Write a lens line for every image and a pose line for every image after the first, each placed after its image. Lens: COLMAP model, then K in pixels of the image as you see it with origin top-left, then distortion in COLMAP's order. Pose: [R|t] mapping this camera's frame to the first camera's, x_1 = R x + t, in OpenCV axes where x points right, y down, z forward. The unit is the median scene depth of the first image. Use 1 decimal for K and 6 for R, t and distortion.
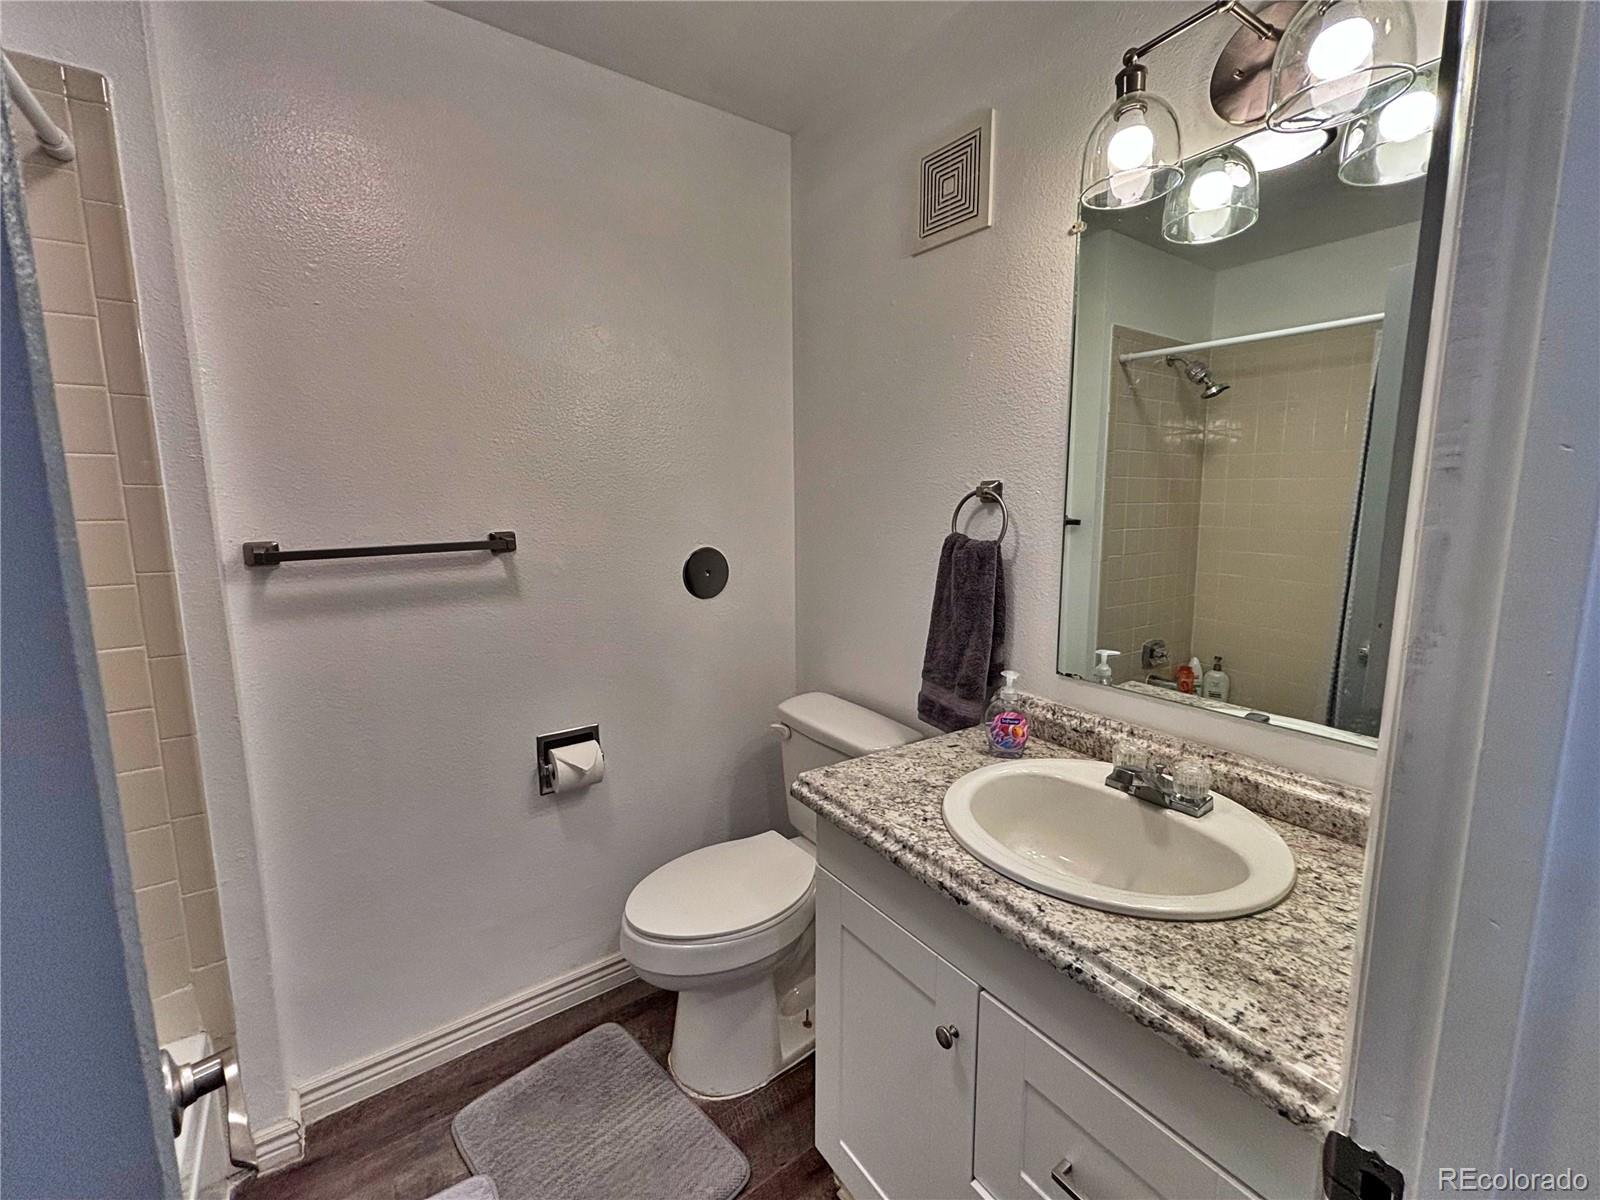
lens RADIAL K [[661.0, 0, 805.6], [0, 661.0, 598.8], [0, 0, 1]] dist [0.001723, 0.000417]
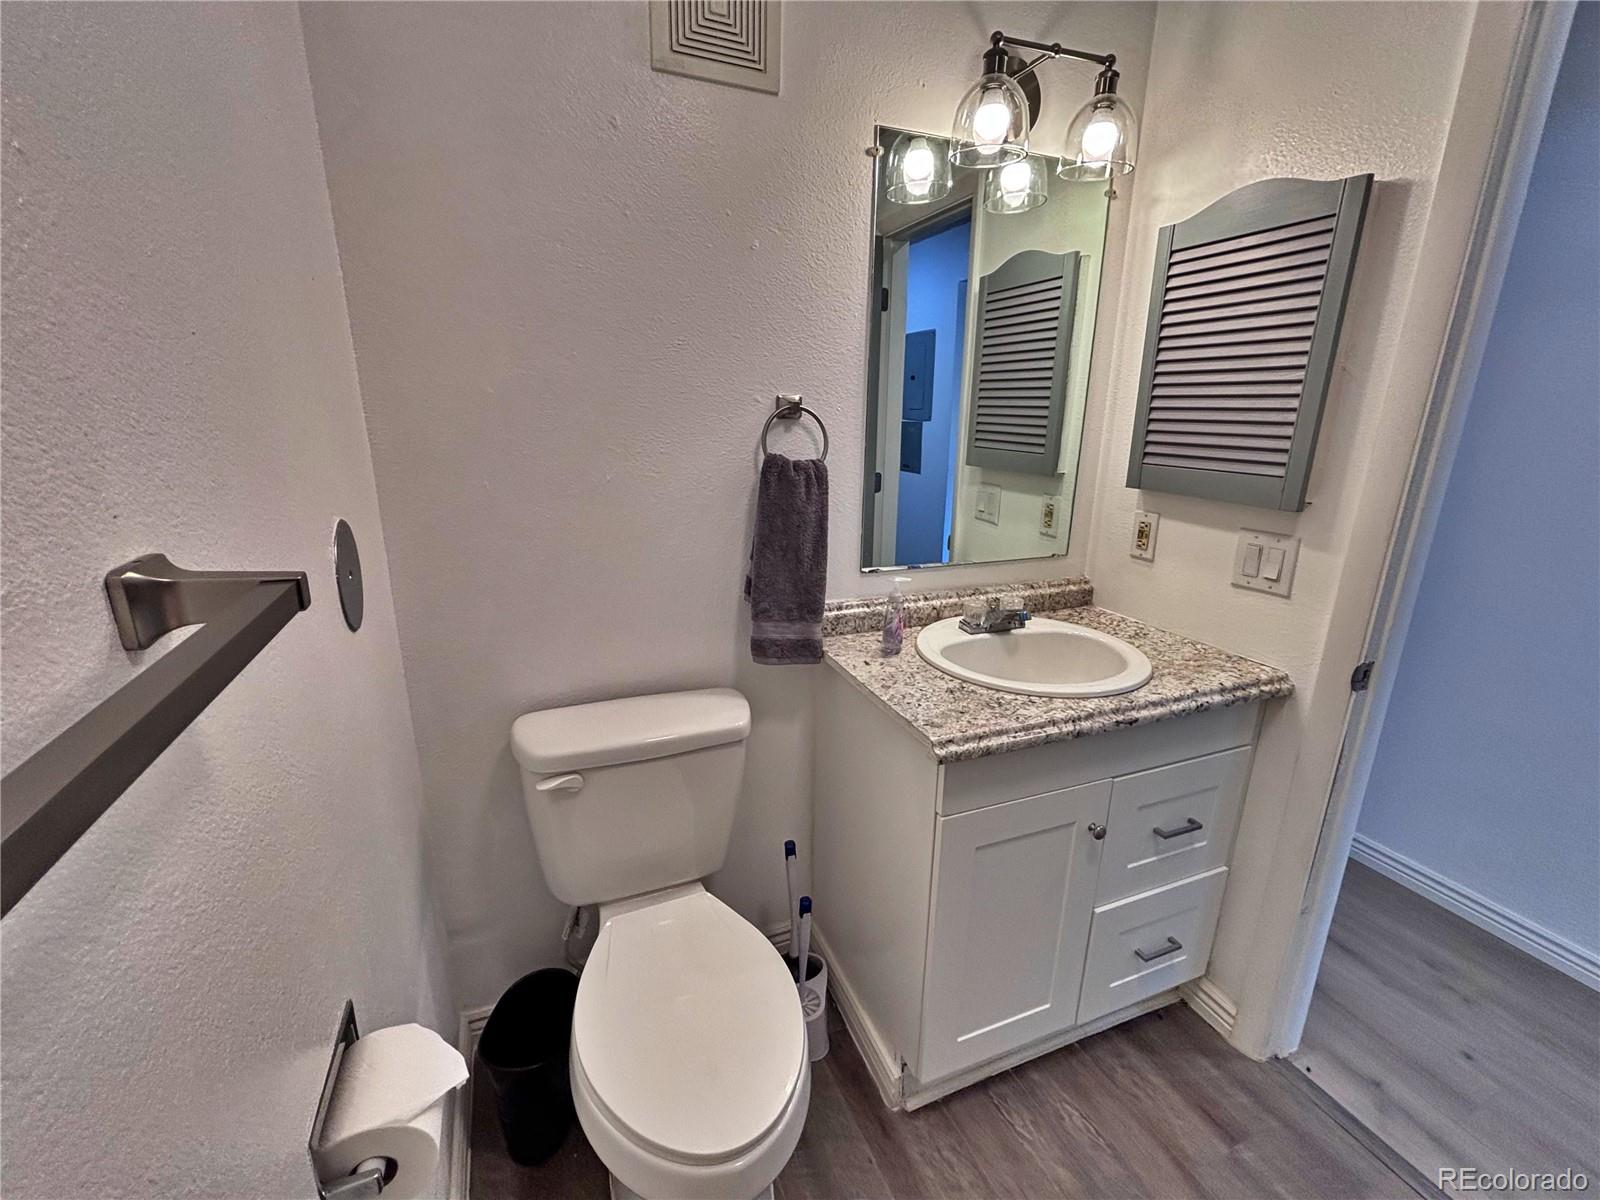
lens RADIAL K [[661.0, 0, 780.8], [0, 661.0, 595.3], [0, 0, 1]] dist [0.001723, 0.000417]
pose [[0.254189, -0.262651, 0.930807, -1.007411], [0.137177, 0.962480, 0.234127, -0.186592], [-0.957377, 0.068173, 0.280682, 1.136081]]
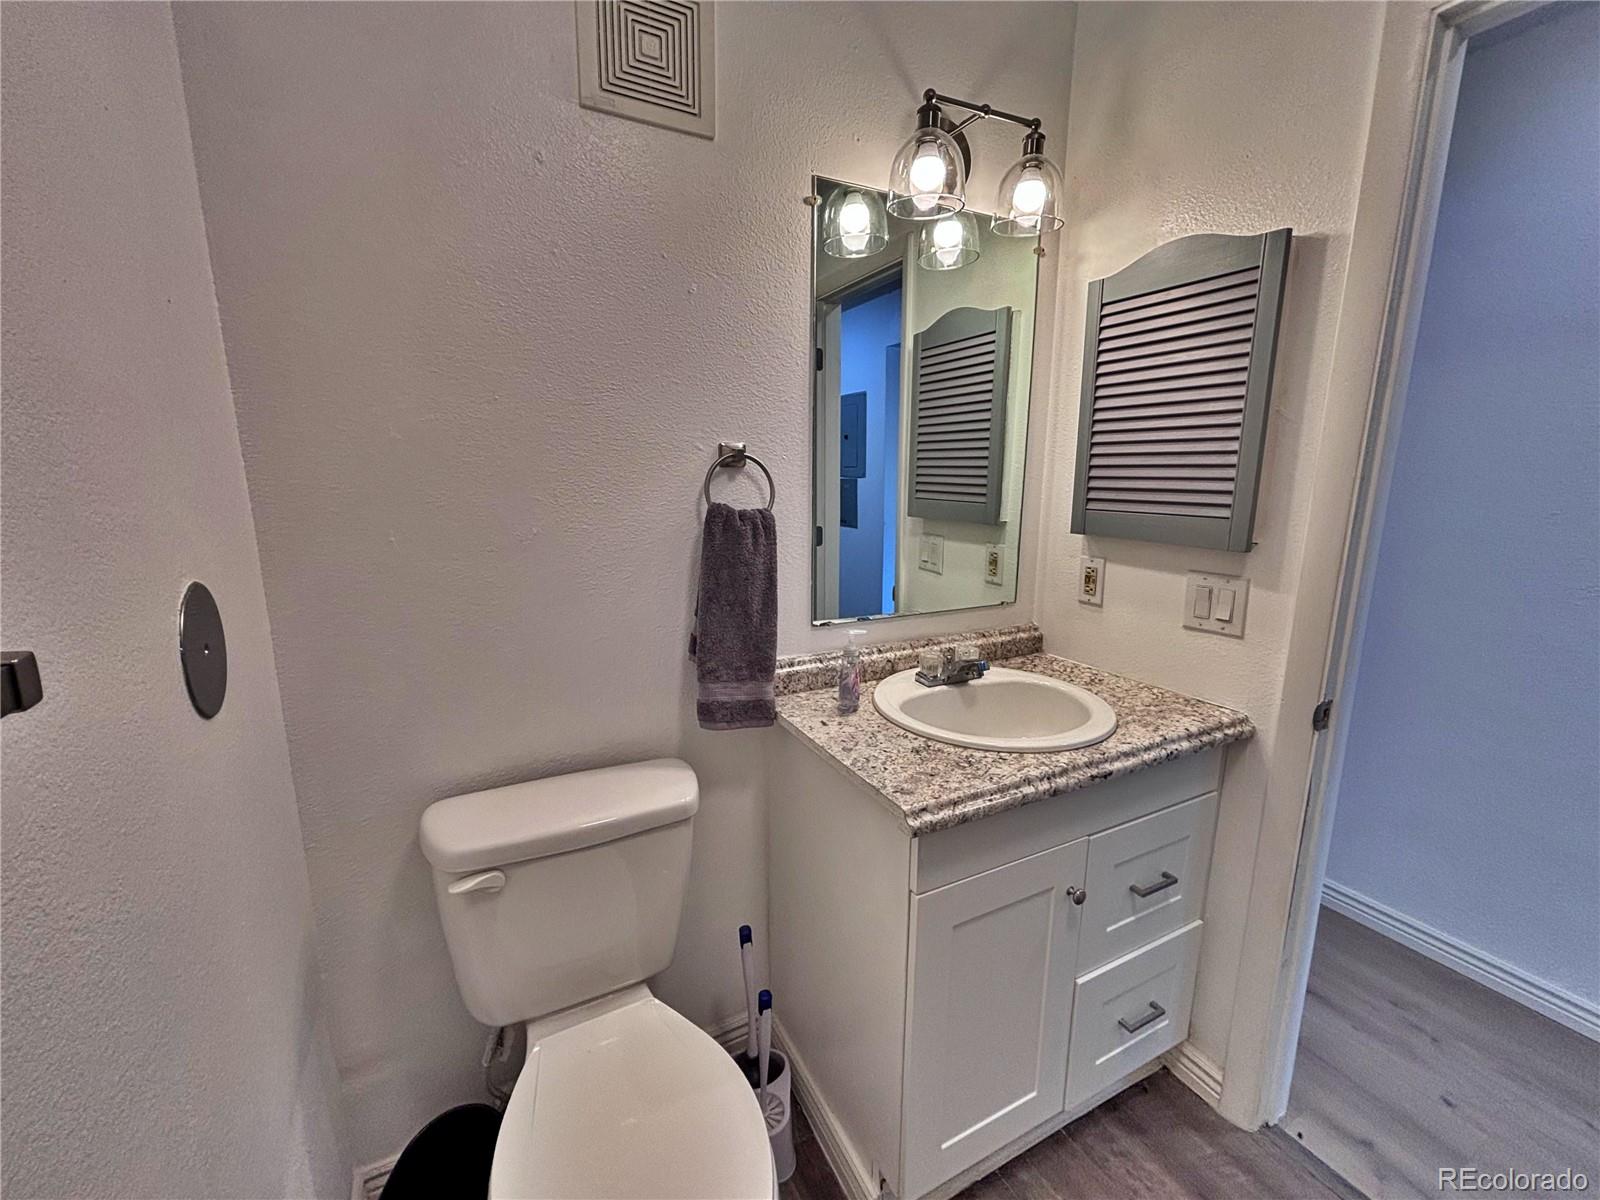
lens RADIAL K [[661.0, 0, 790.7], [0, 661.0, 591.9], [0, 0, 1]] dist [0.001723, 0.000417]
pose [[0.150045, -0.184513, 0.971309, -0.915977], [0.146355, 0.975753, 0.162749, -0.168897], [-0.977787, 0.117736, 0.173411, 1.174538]]
